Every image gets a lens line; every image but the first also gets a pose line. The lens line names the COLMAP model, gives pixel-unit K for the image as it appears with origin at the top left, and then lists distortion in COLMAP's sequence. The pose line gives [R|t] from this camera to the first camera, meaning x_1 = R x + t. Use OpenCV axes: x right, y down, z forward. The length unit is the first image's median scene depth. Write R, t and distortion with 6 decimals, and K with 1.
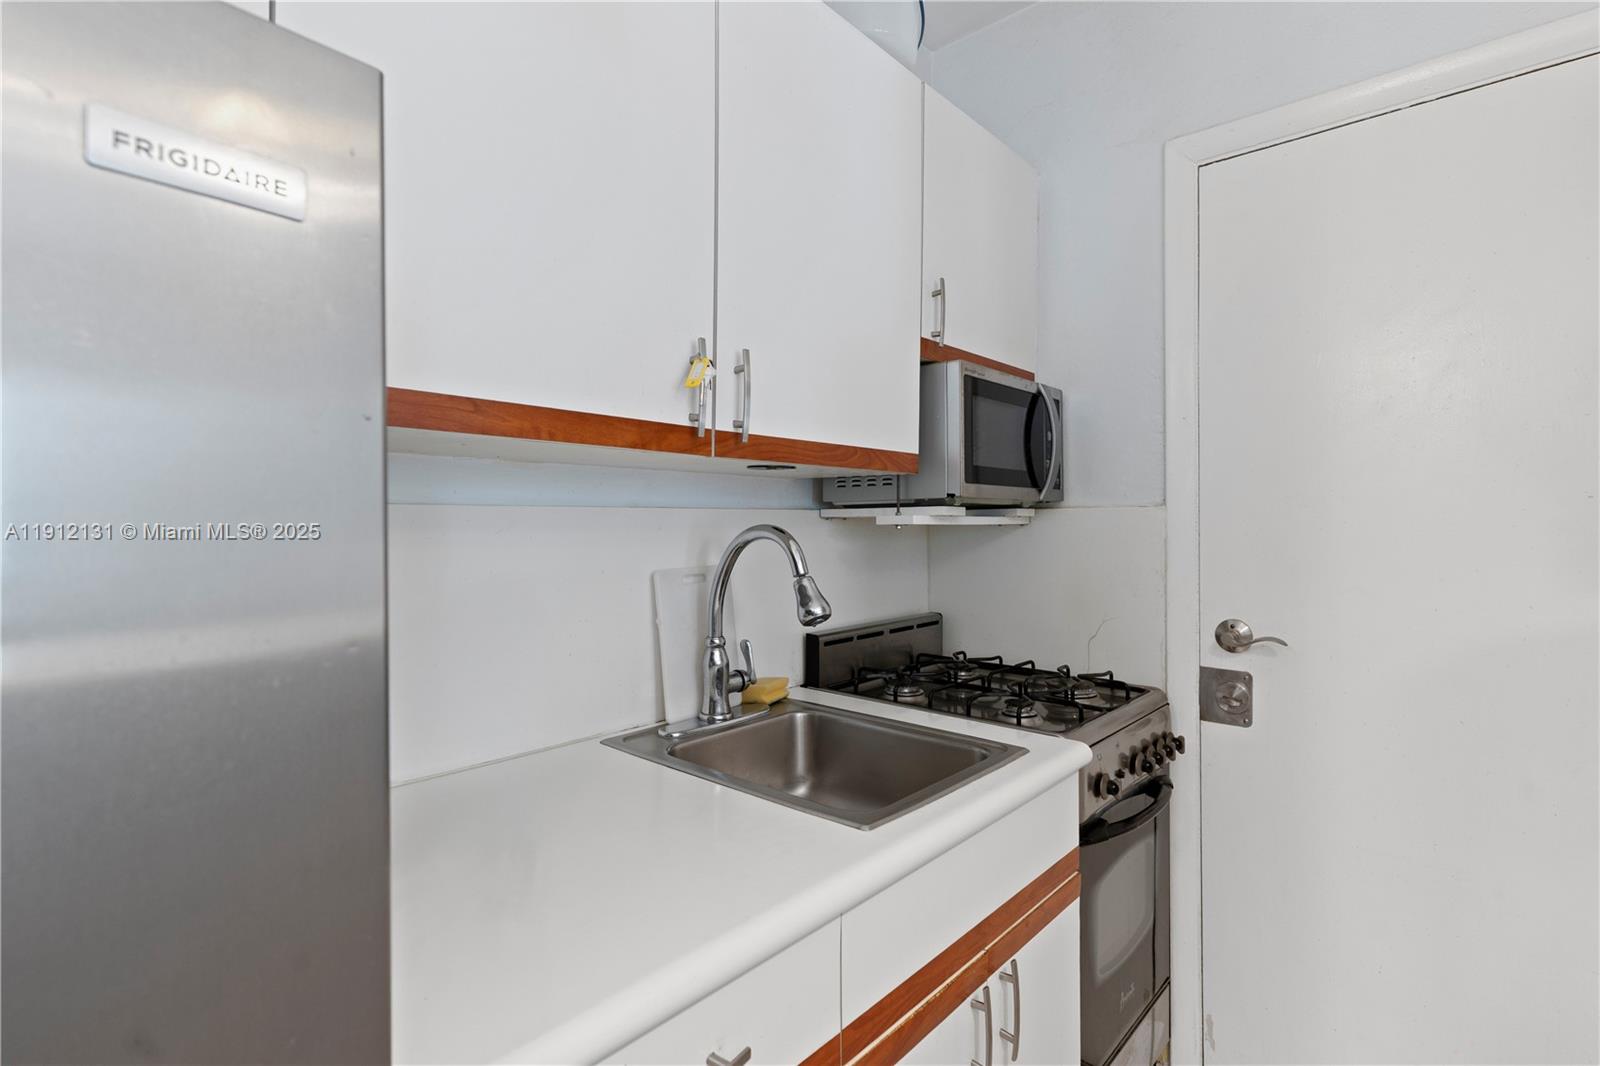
lens RADIAL K [[770.9, 0, 794.9], [0, 770.9, 516.7], [0, 0, 1]] dist [0.001768, 0.000342]
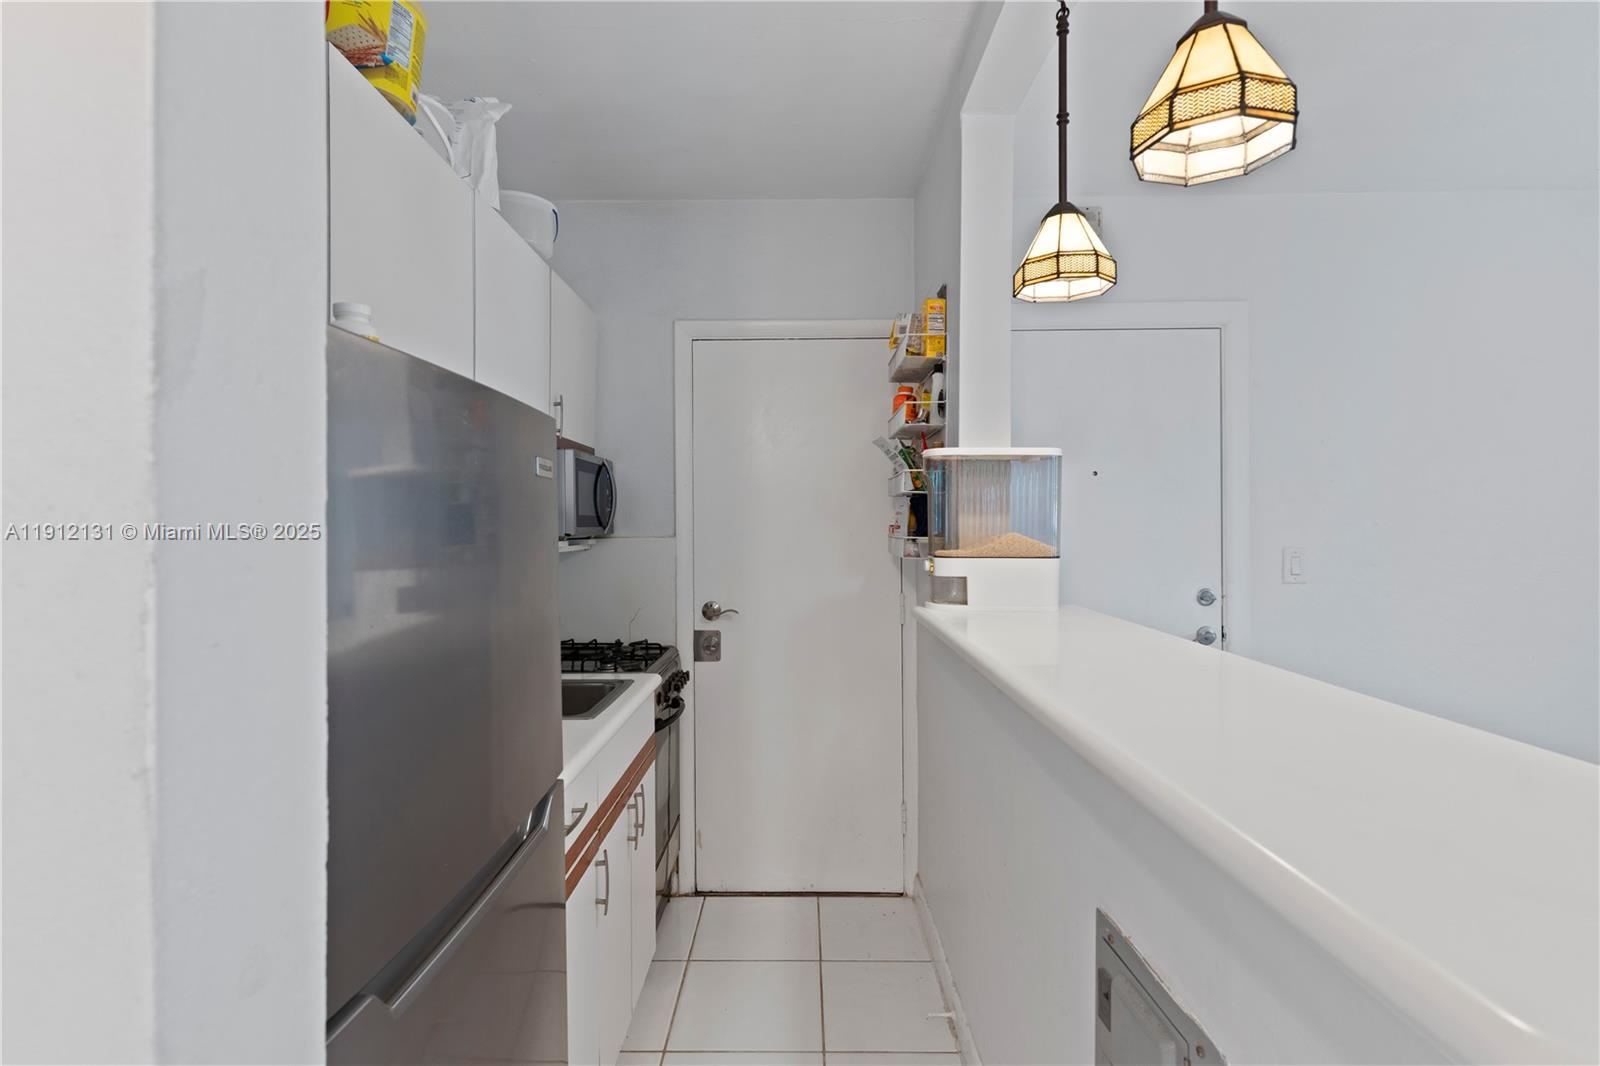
lens RADIAL K [[760.3, 0, 796.0], [0, 760.3, 520.5], [0, 0, 1]] dist [0.001259, 0.000147]
pose [[0.746573, -0.001236, 0.665303, -0.478784], [0.001909, 0.999998, -0.000286, -0.055317], [-0.665301, 0.001483, 0.746574, -0.462519]]
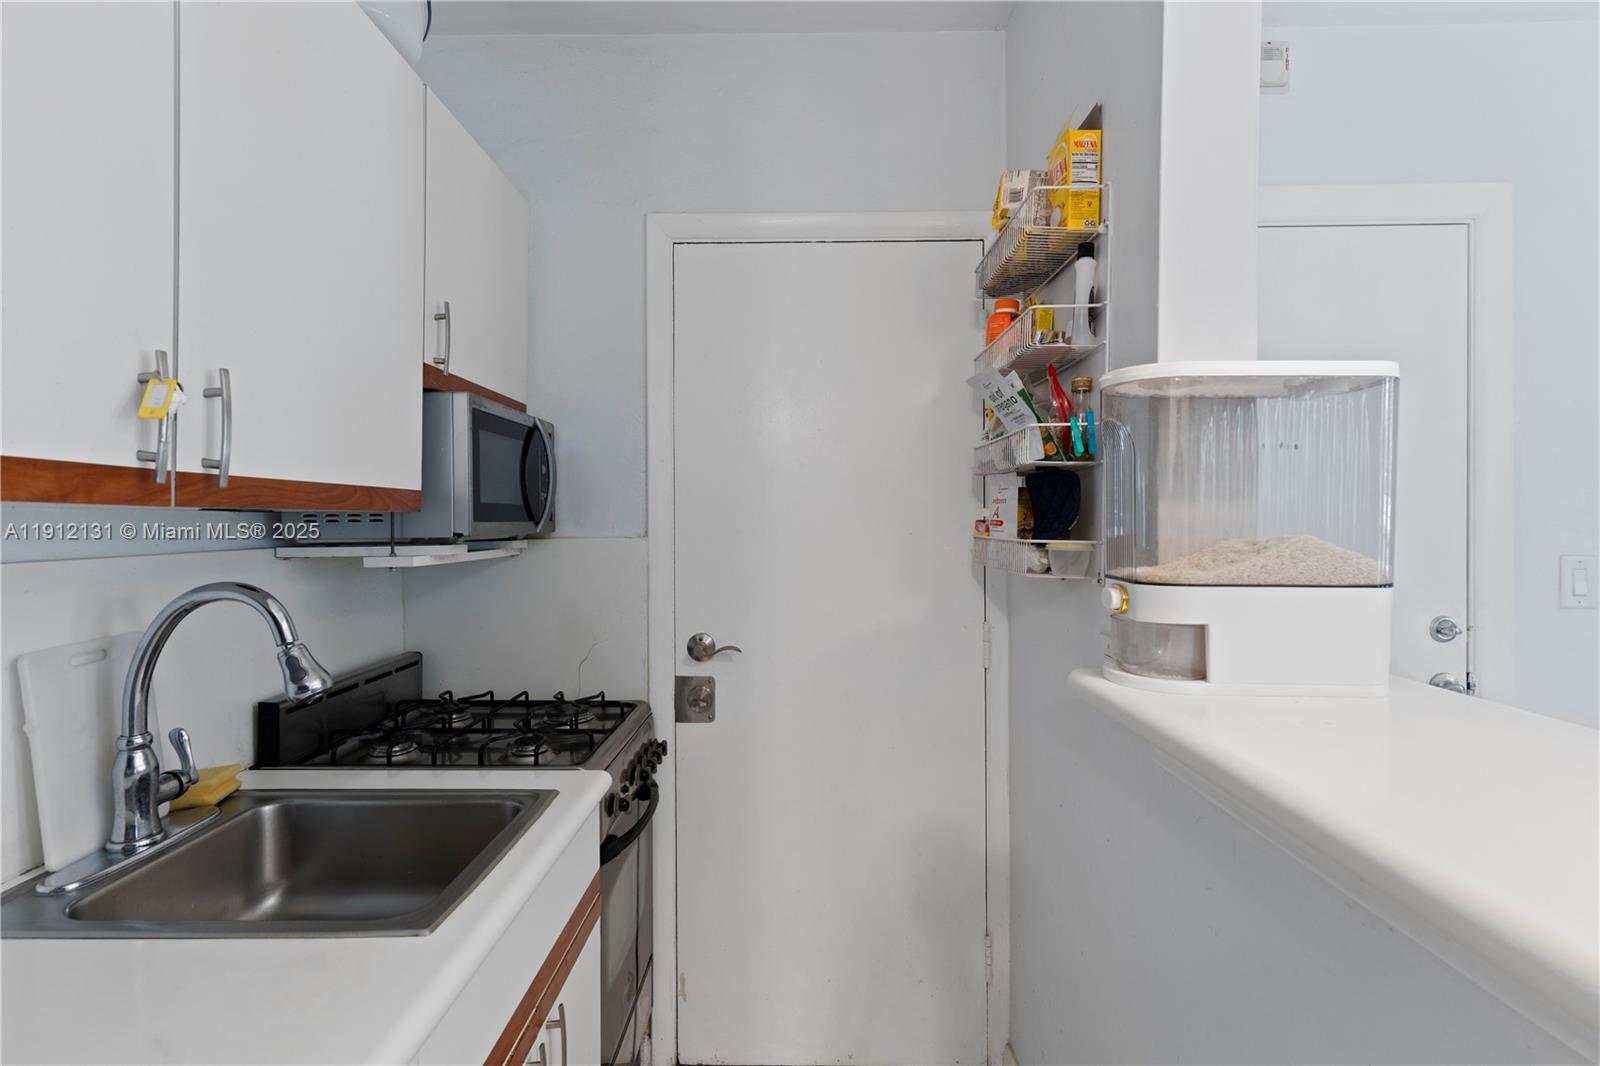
lens RADIAL K [[760.3, 0, 796.0], [0, 760.3, 520.5], [0, 0, 1]] dist [0.001259, 0.000147]
pose [[0.748324, -0.003199, 0.663326, -0.104776], [-0.000012, 0.999988, 0.004836, -0.049568], [-0.663334, -0.003627, 0.748315, 0.030466]]
